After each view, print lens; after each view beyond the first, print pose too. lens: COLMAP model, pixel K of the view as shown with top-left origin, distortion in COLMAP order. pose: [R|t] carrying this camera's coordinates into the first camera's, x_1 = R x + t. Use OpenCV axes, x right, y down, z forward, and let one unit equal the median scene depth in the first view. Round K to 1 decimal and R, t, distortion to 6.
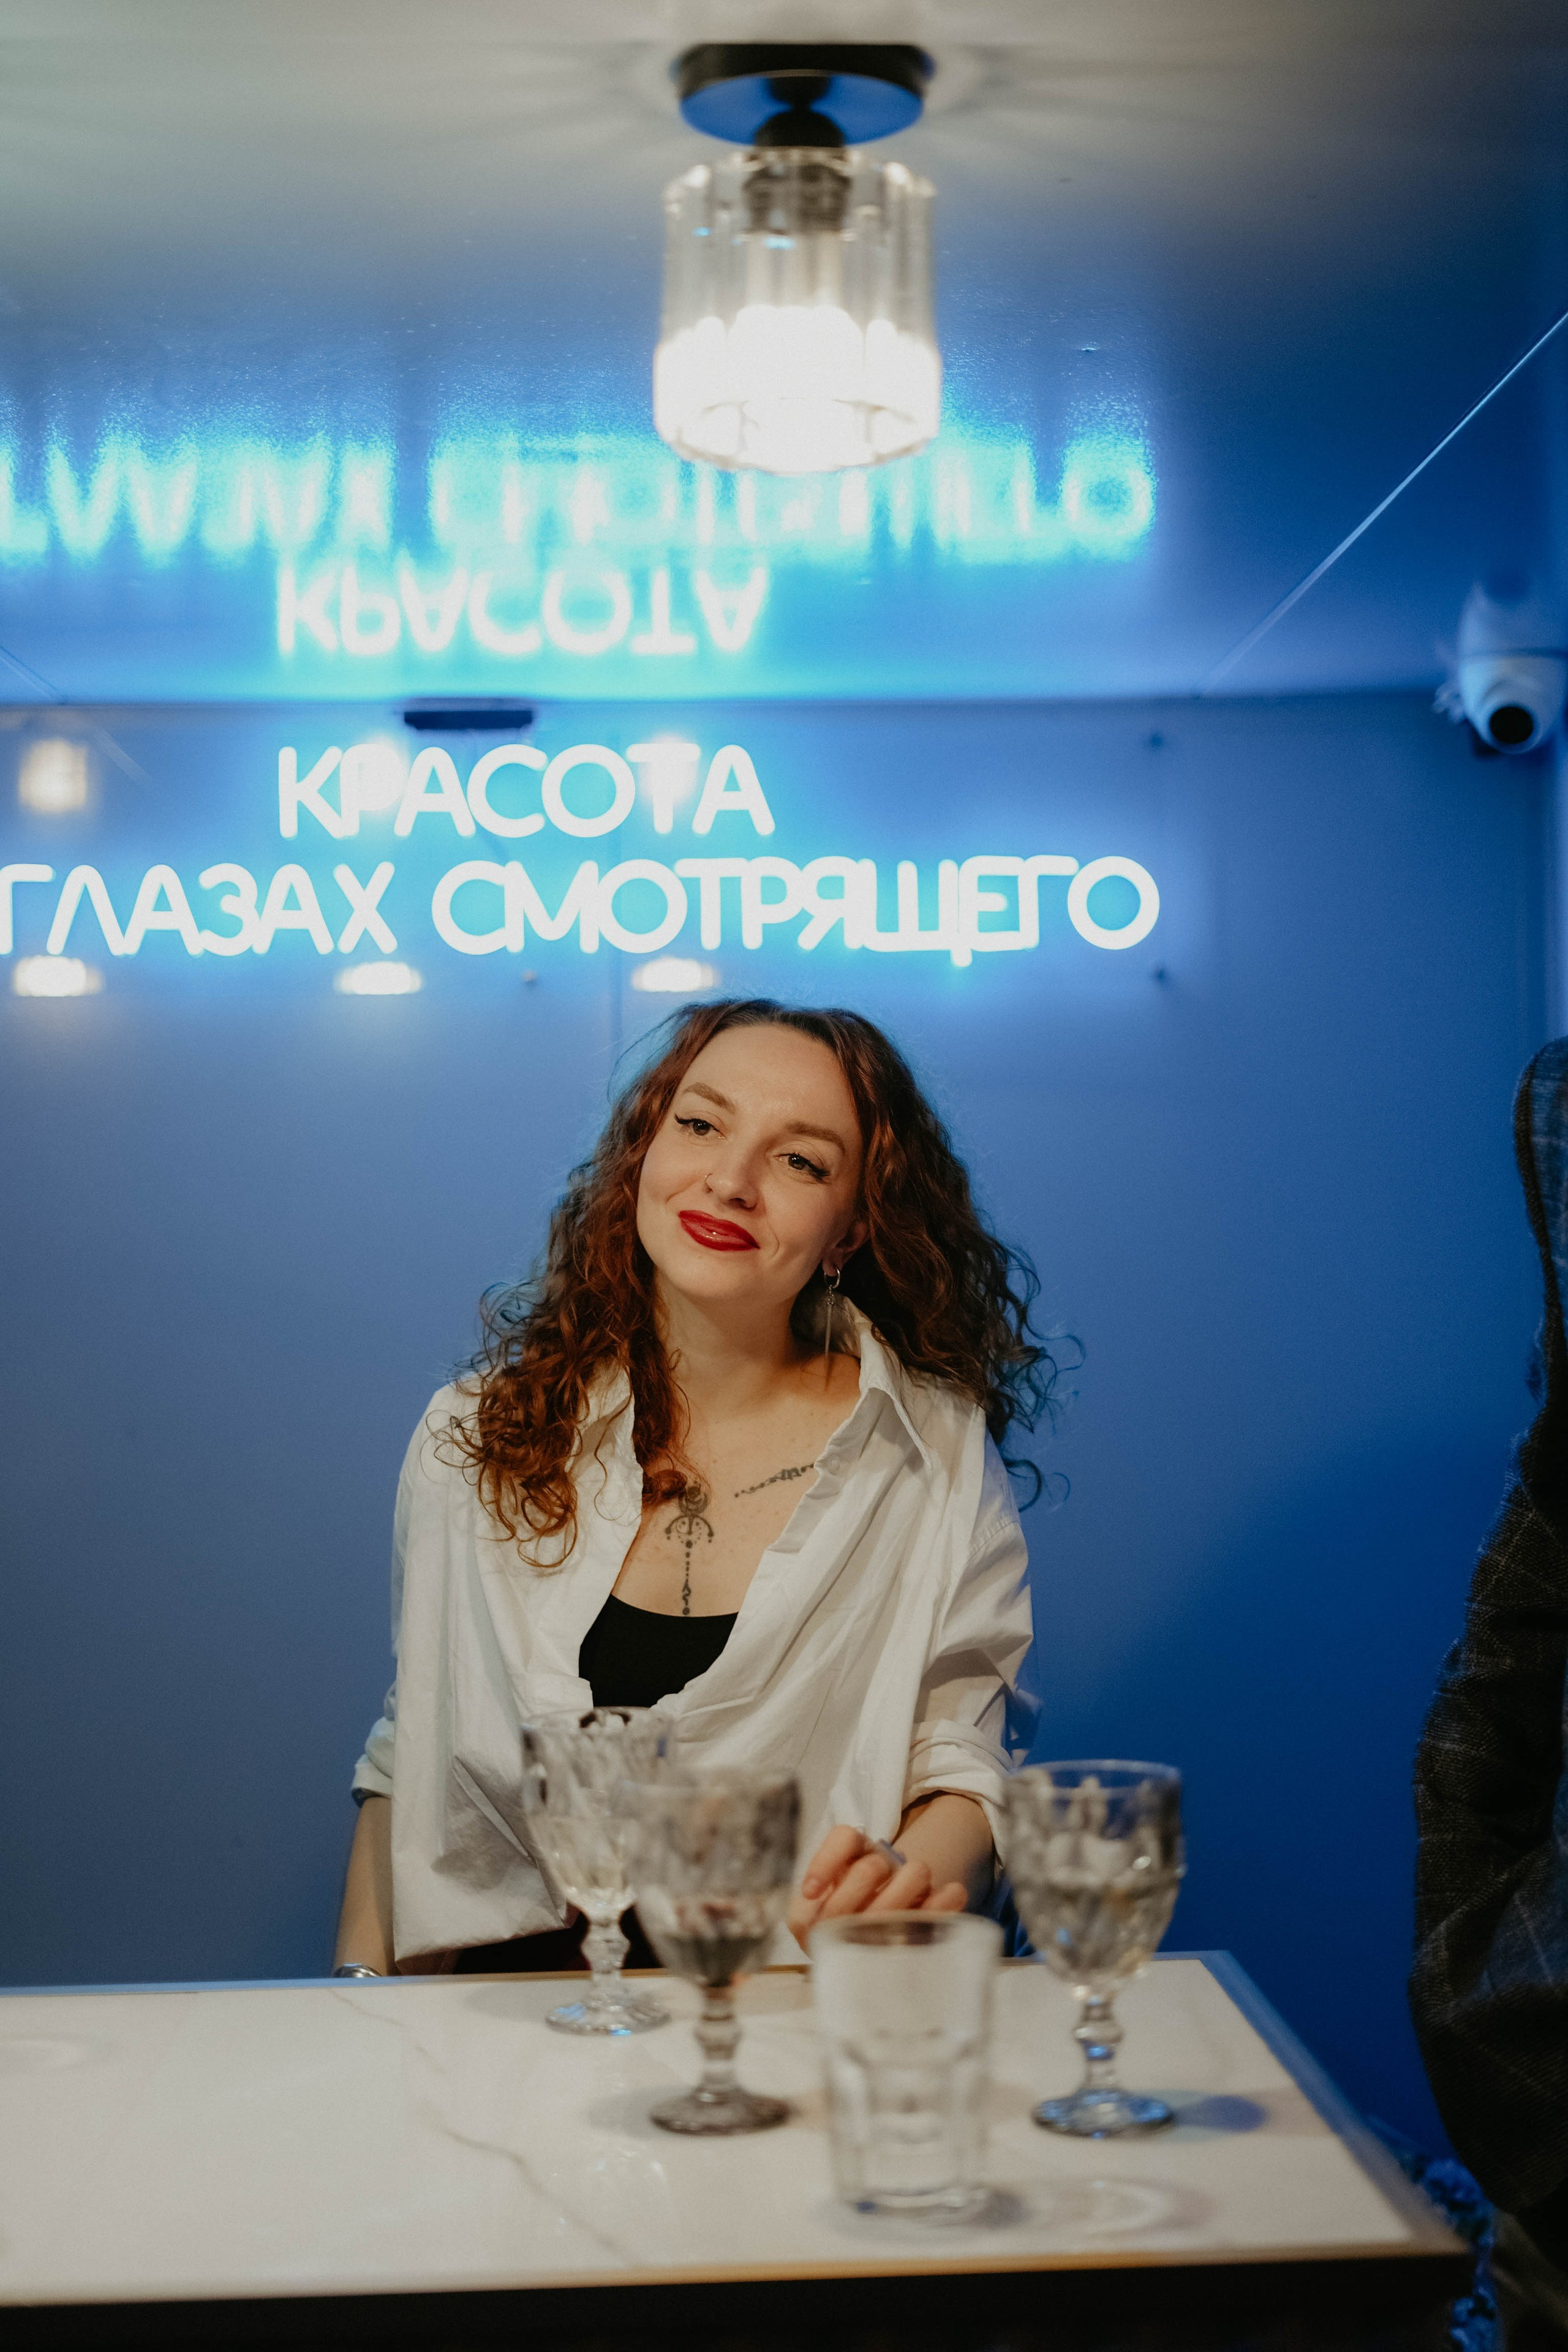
lens RADIAL K [[3430.9, 0, 824.7], [0, 3430.9, 1176.8], [0, 0, 1]] dist [-0.022672, 0.000000]
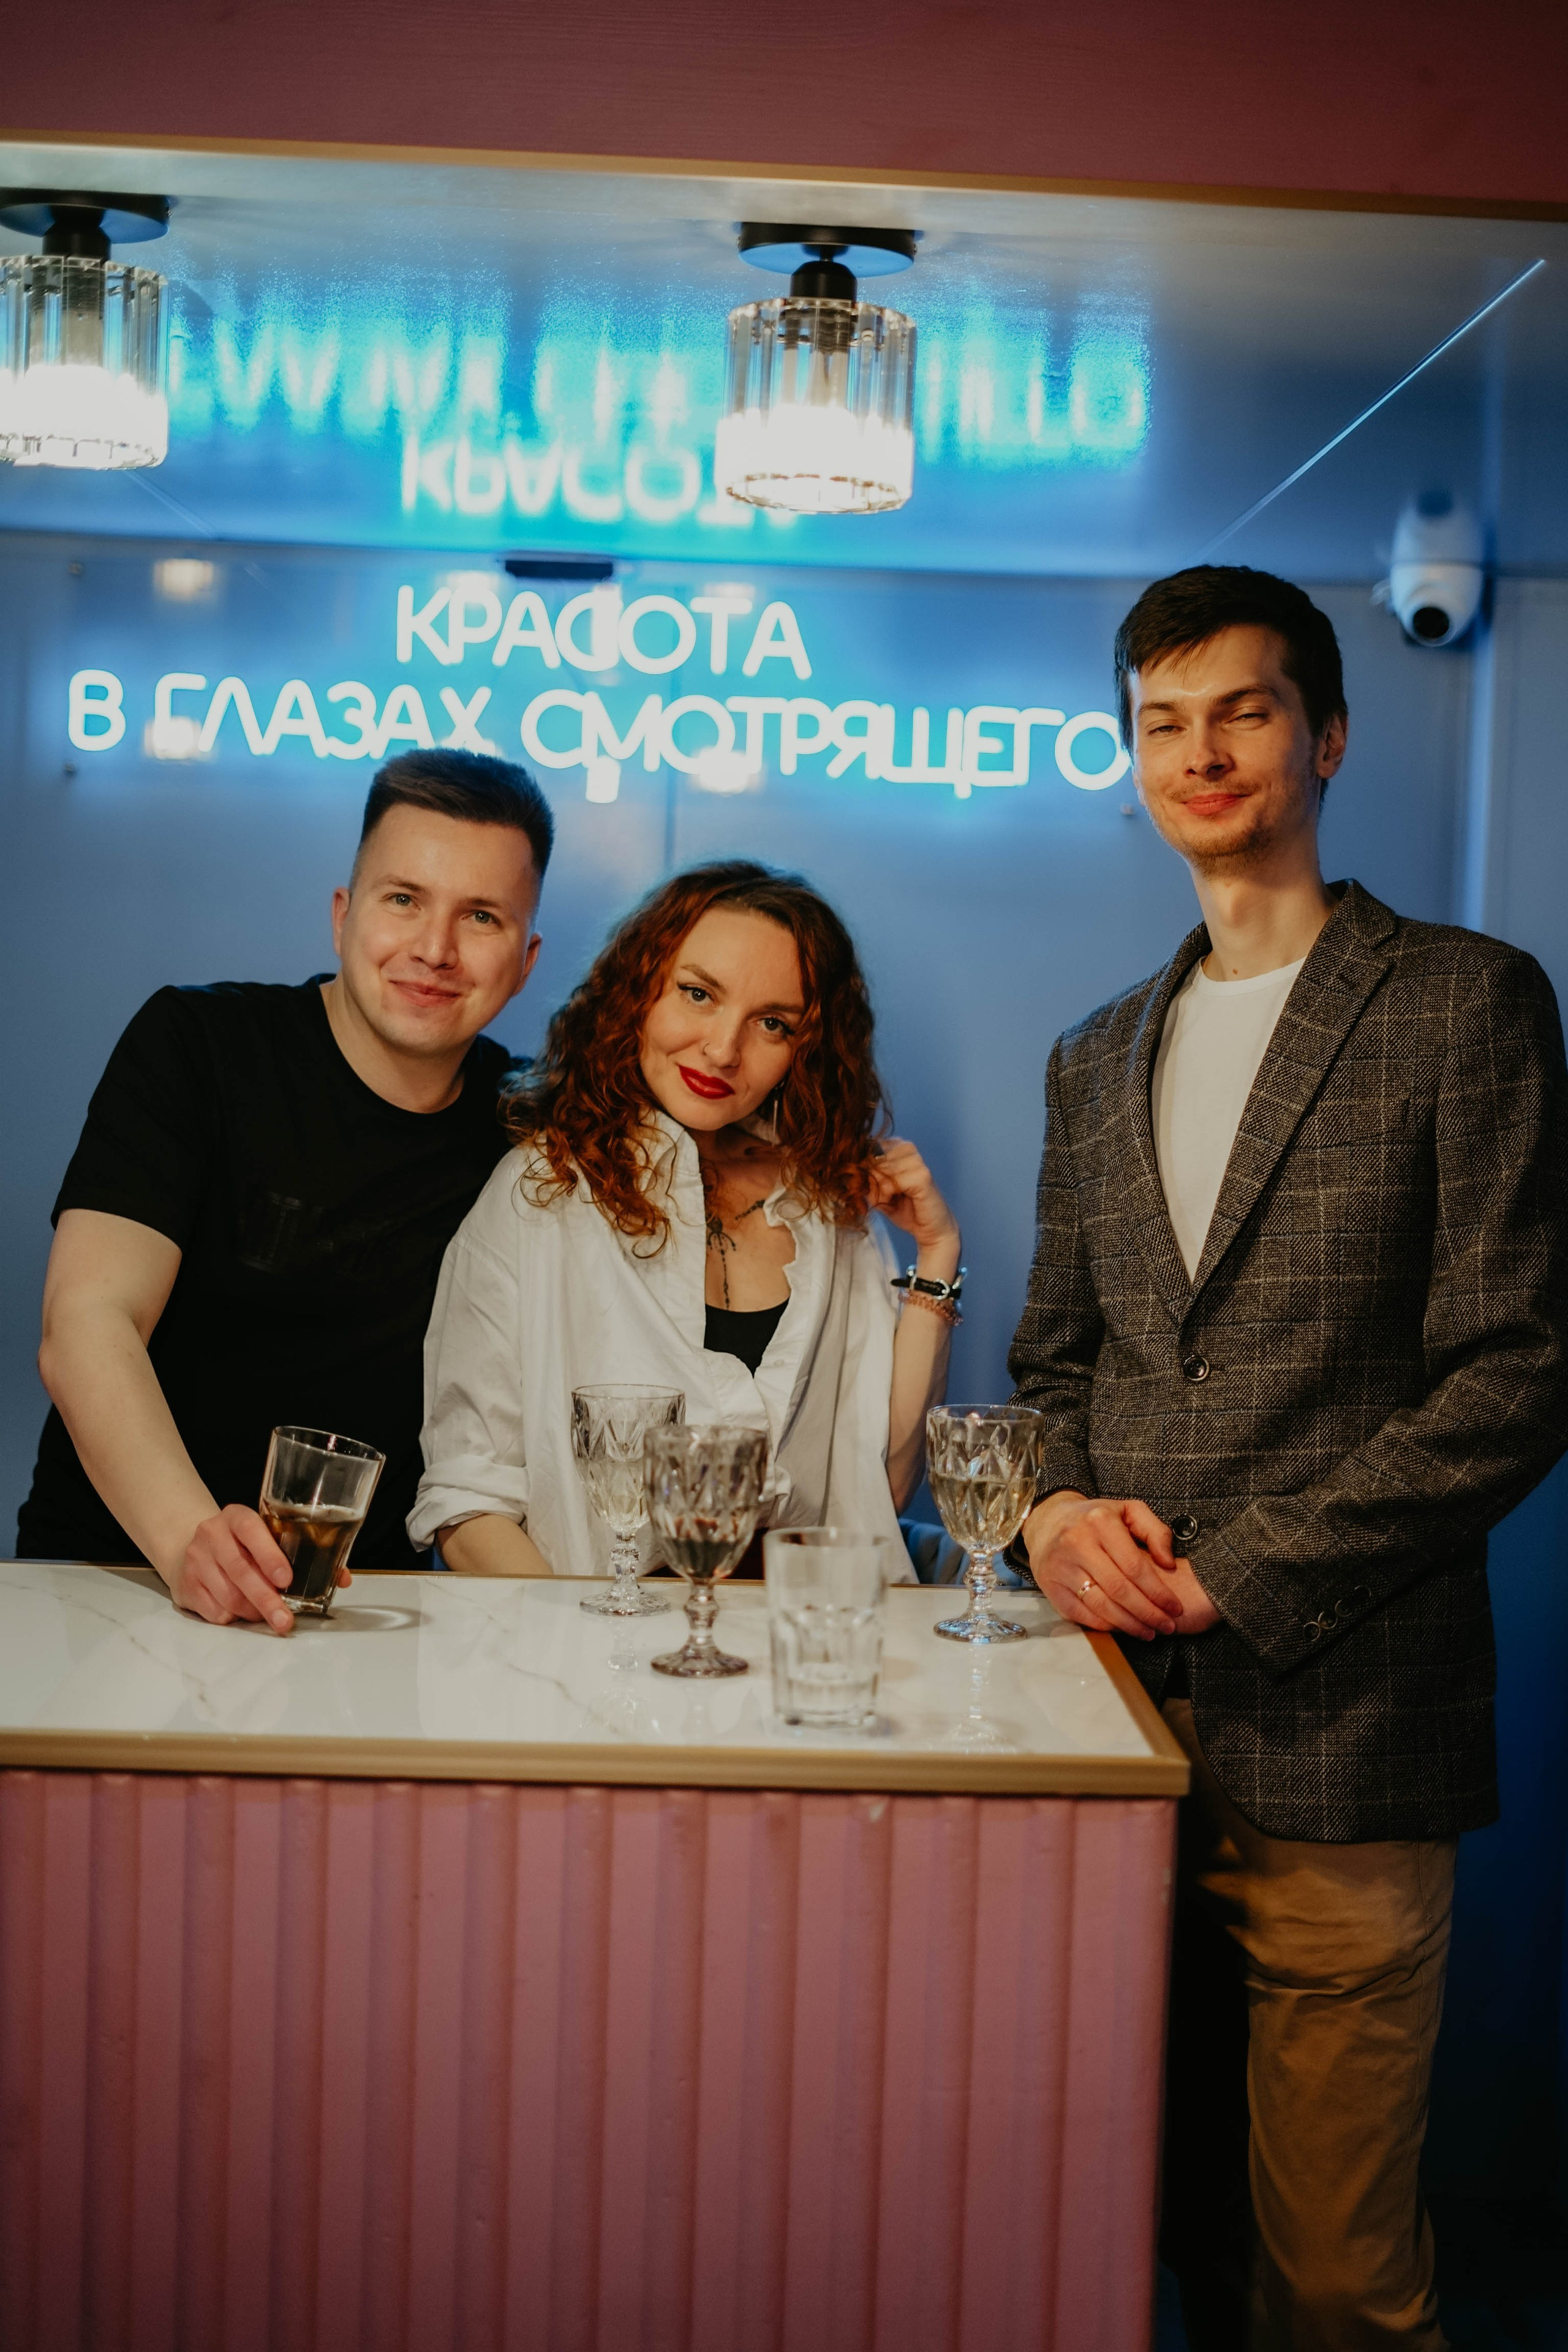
lens RADIAL K [[3430.9, 0, 789.3], [0, 3430.9, 1159.1], [0, 0, 1]] dist [-0.022672, 0.000000]
pose [[0.998384, 0.052175, -0.022527, 0.013302], [-0.050393, 0.996022, 0.073496, -0.021222], [0.026272, -0.072242, 0.997041, -0.197469]]
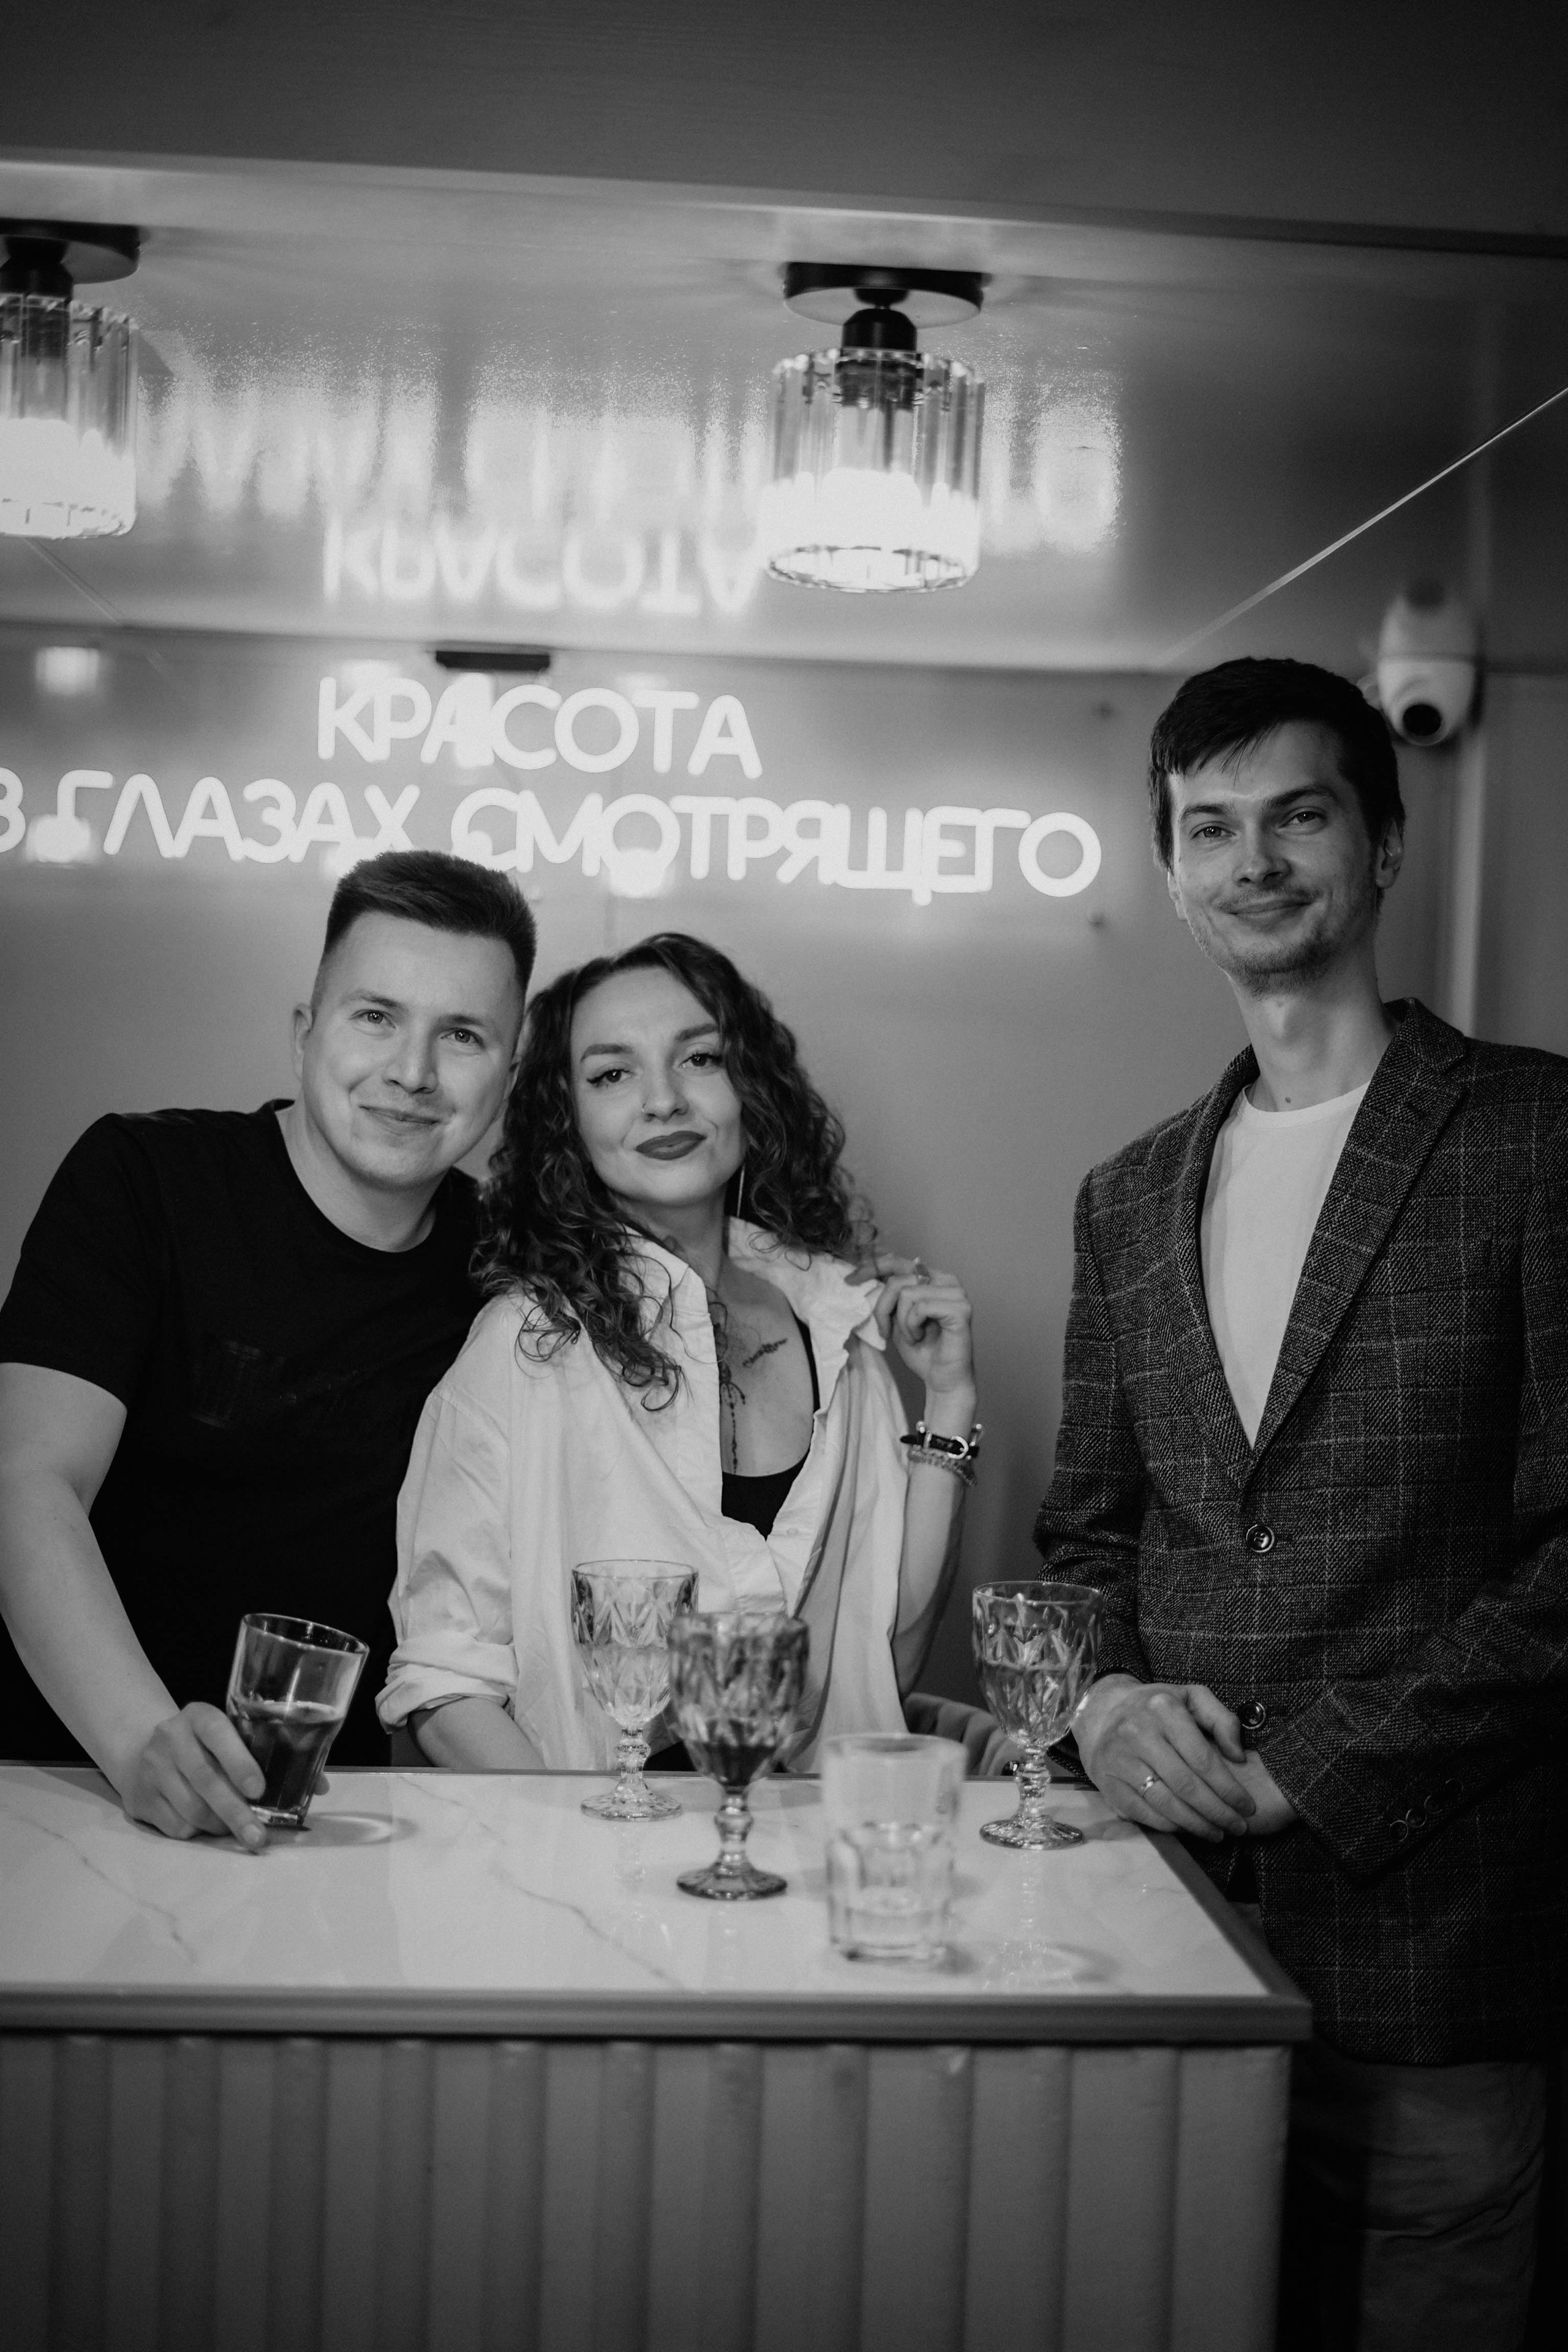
lens RADIAL K [[3430.9, 0, 783.3], [0, 3430.9, 1189.4], [0, 0, 1]] dist [-0.022672, 0.000000]
pose [[0.998570, 0.049152, 0.021007, -0.024329], [-0.050173, 0.997426, 0.051225, -0.023829], [-0.018435, -0.052205, 0.998466, -0.123449]]
